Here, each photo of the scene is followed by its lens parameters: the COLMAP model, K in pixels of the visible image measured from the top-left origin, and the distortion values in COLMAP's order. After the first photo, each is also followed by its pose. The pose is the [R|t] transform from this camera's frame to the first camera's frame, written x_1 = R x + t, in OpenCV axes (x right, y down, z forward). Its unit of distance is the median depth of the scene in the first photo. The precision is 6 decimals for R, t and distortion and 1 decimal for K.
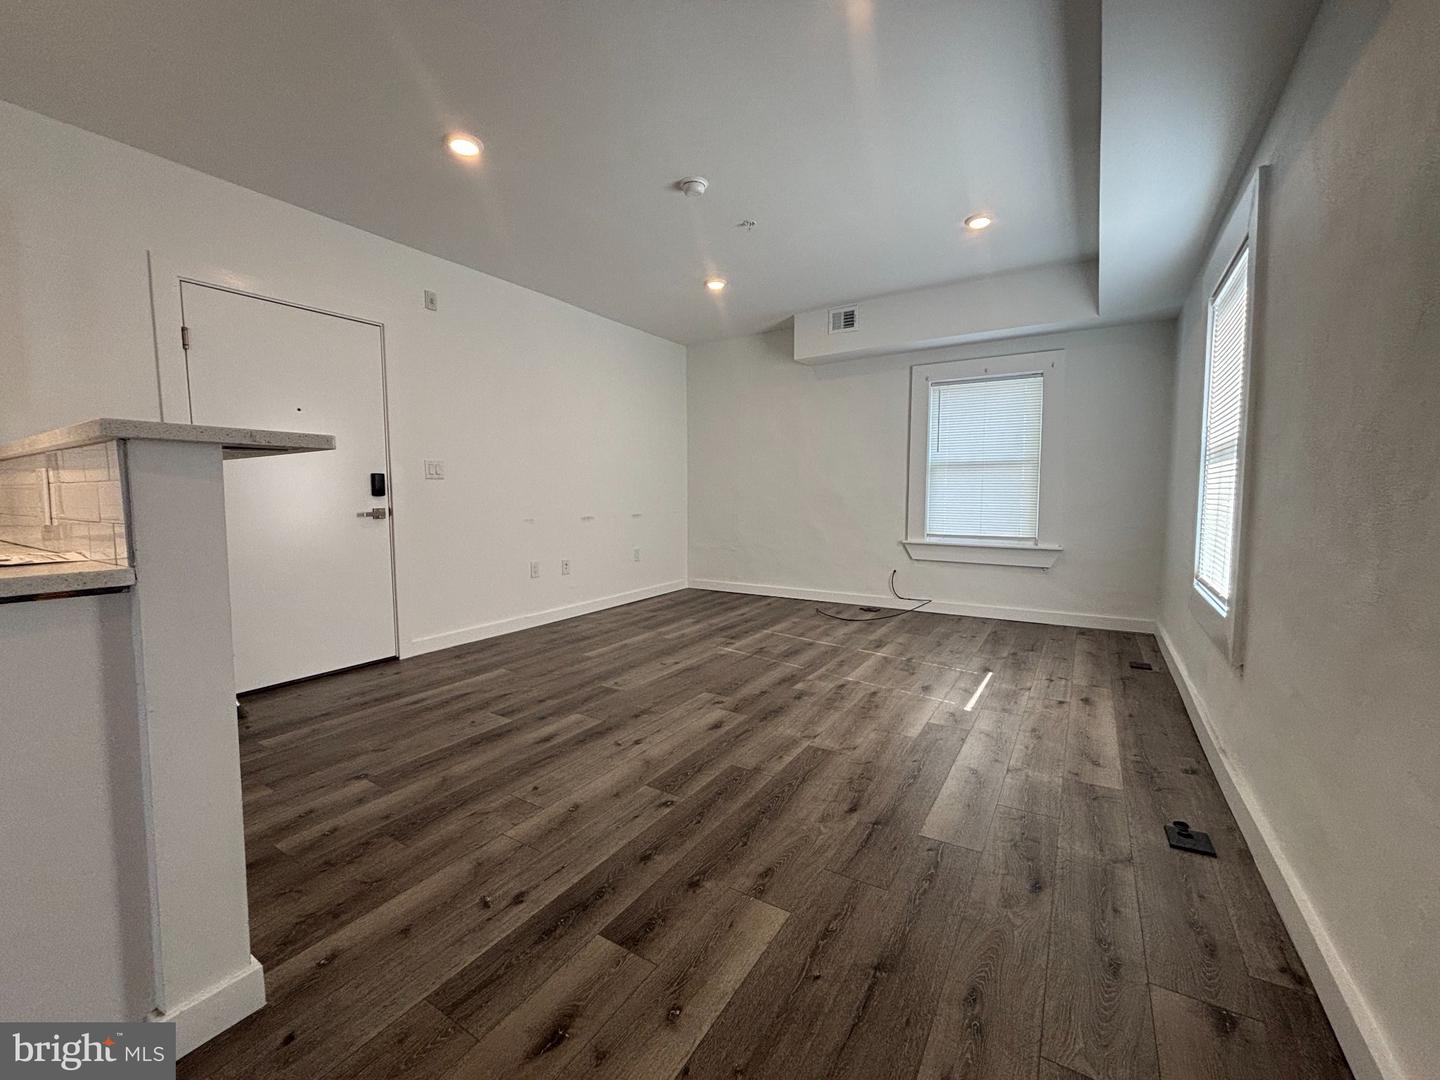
lens RADIAL K [[578.4, 0, 713.4], [0, 578.4, 532.9], [0, 0, 1]] dist [0.000938, -0.000442]
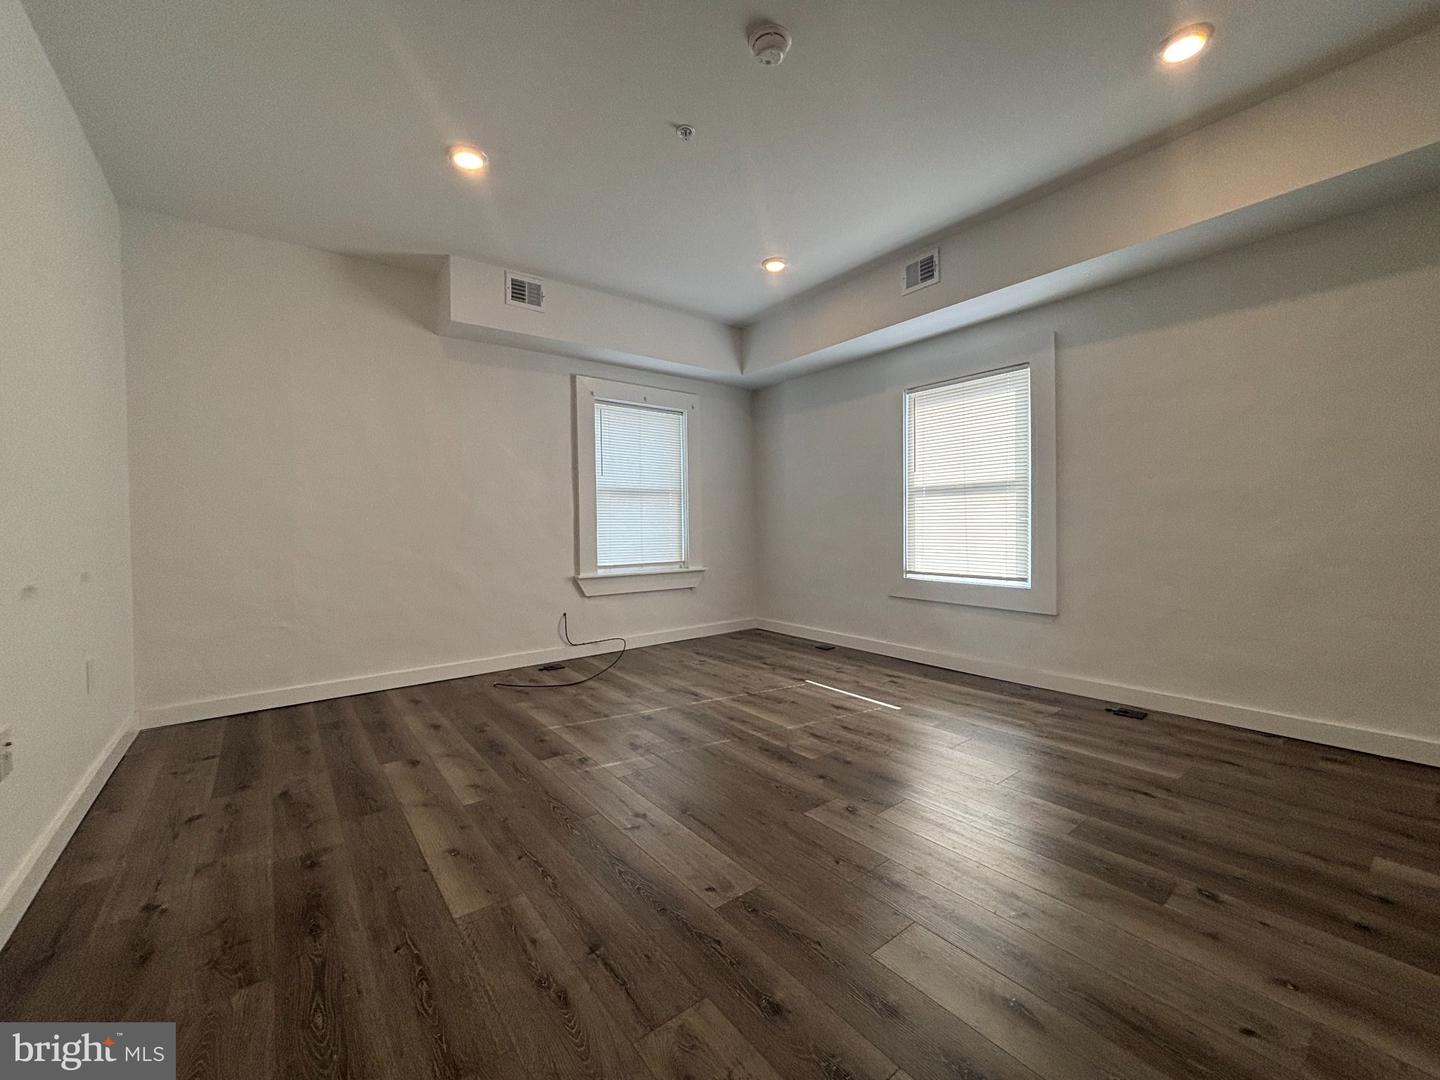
lens RADIAL K [[578.4, 0, 717.4], [0, 578.4, 543.1], [0, 0, 1]] dist [0.000938, -0.000442]
pose [[0.338323, -0.034870, 0.940384, -0.558383], [0.073331, 0.997251, 0.010596, -0.040912], [-0.938169, 0.065375, 0.339950, 0.711818]]
